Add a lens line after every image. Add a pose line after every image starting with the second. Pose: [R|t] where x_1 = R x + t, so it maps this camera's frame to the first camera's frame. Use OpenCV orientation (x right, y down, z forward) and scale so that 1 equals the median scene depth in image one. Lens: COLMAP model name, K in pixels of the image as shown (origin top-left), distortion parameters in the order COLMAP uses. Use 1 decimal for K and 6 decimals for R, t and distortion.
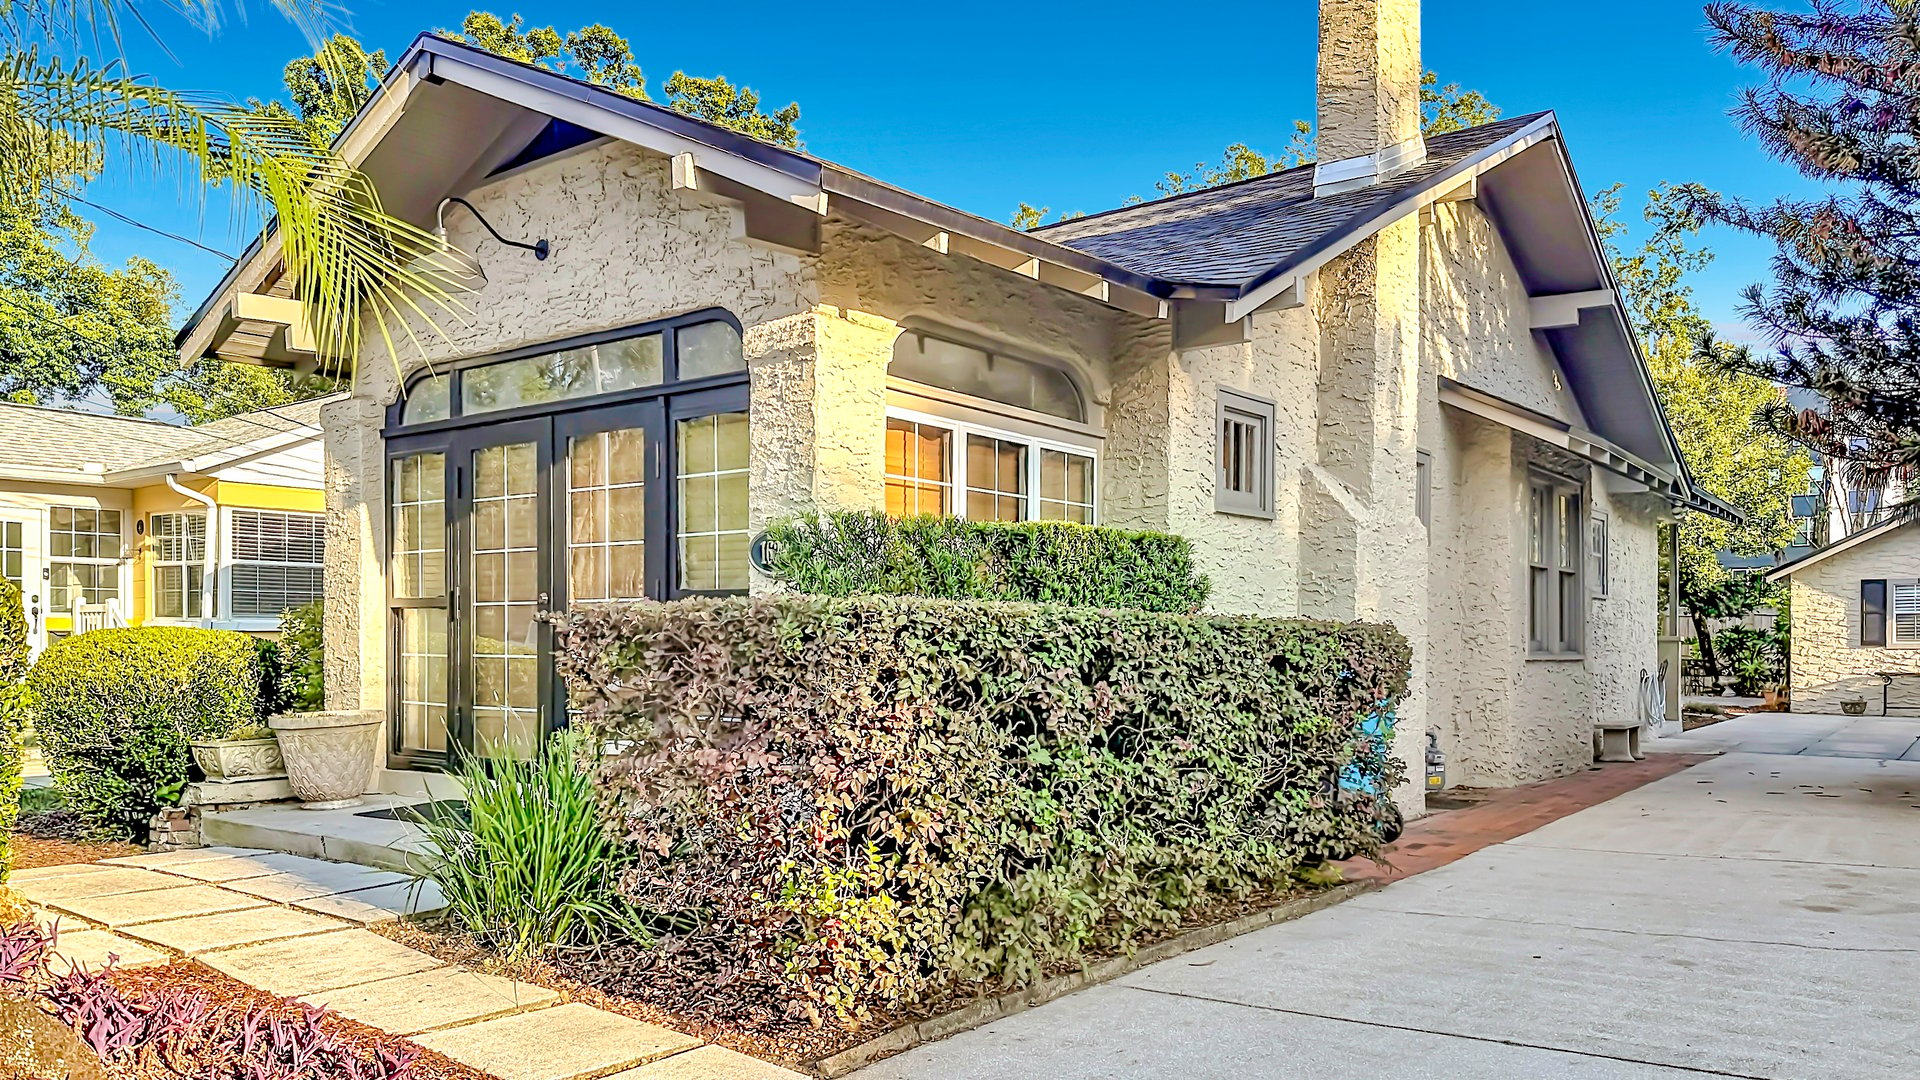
lens RADIAL K [[1347.9, 0, 919.5], [0, 1347.9, 640.4], [0, 0, 1]] dist [0.002818, -0.001125]
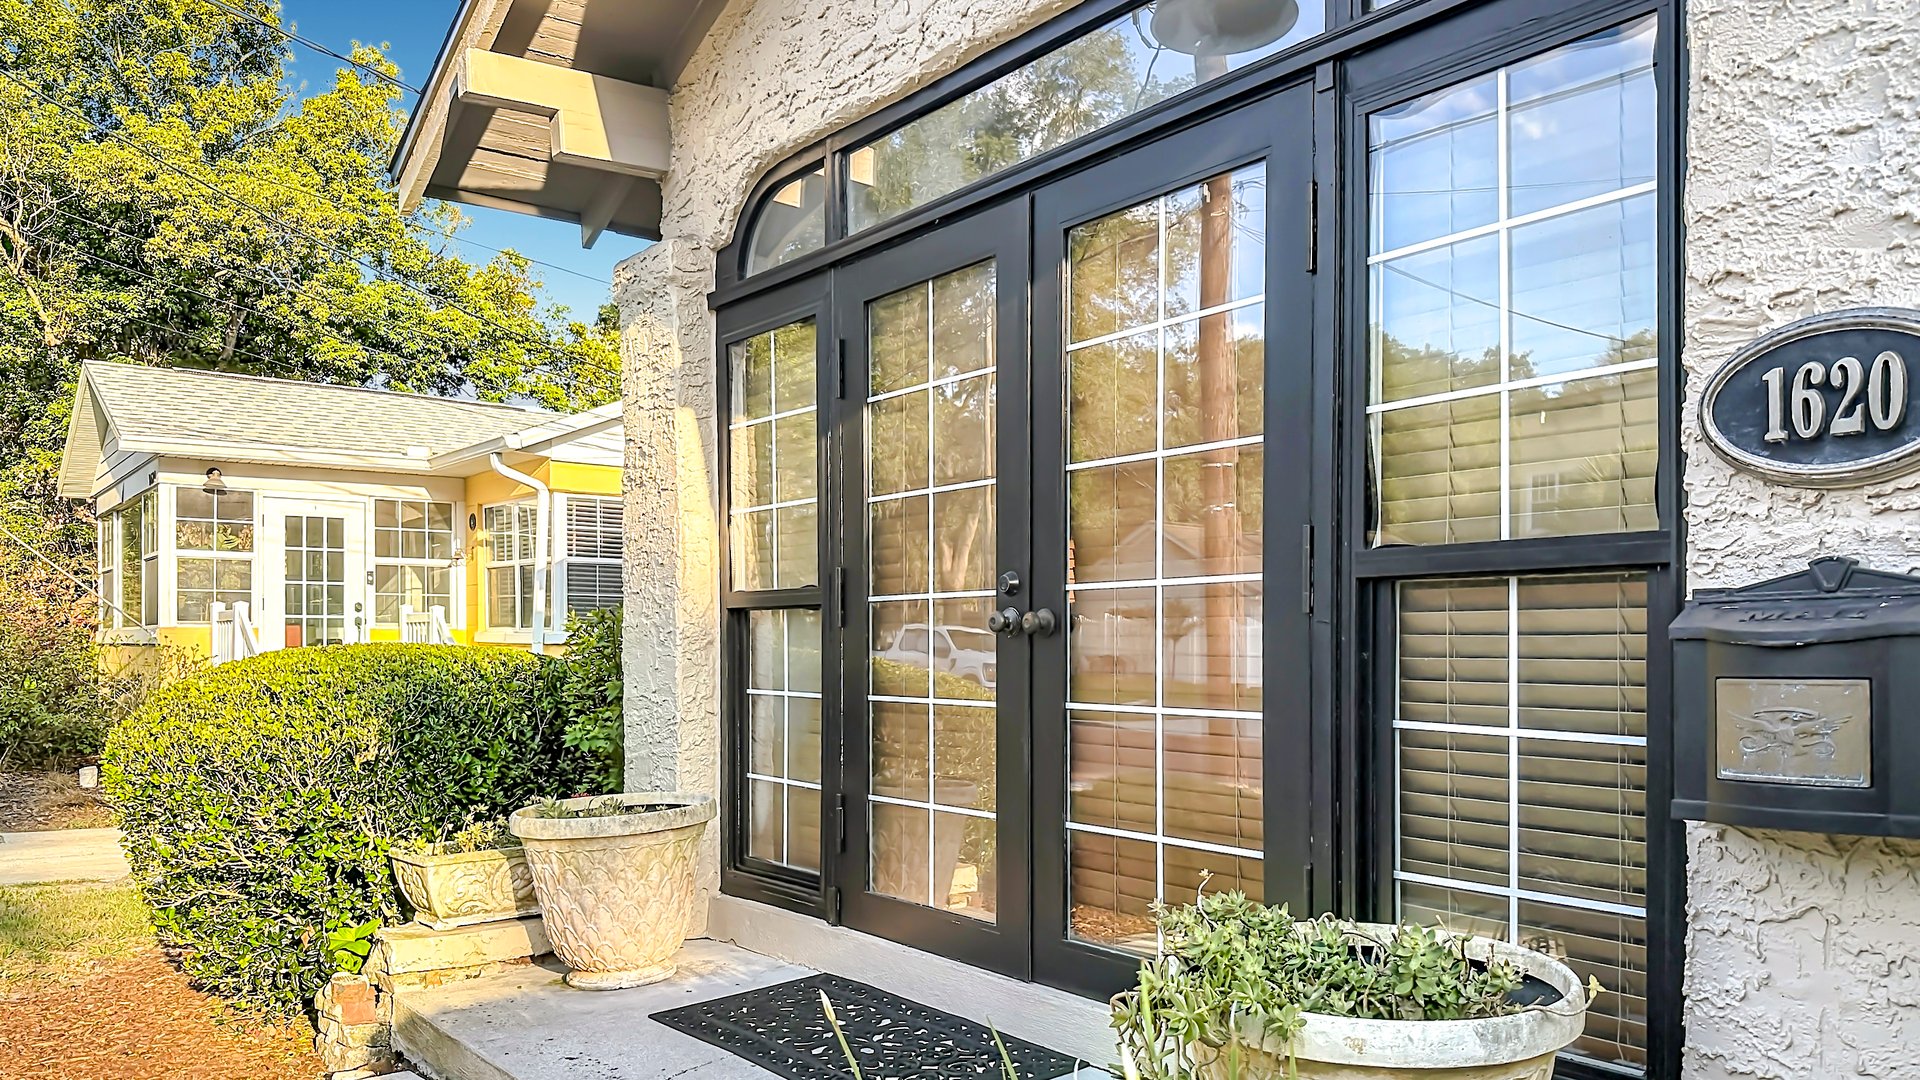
lens RADIAL K [[1347.9, 0, 919.5], [0, 1347.9, 640.4], [0, 0, 1]] dist [0.002818, -0.001125]
pose [[0.967007, -0.007460, -0.254639, -0.171684], [0.006665, 0.999970, -0.003985, -0.007491], [0.254661, 0.002156, 0.967028, 0.477903]]
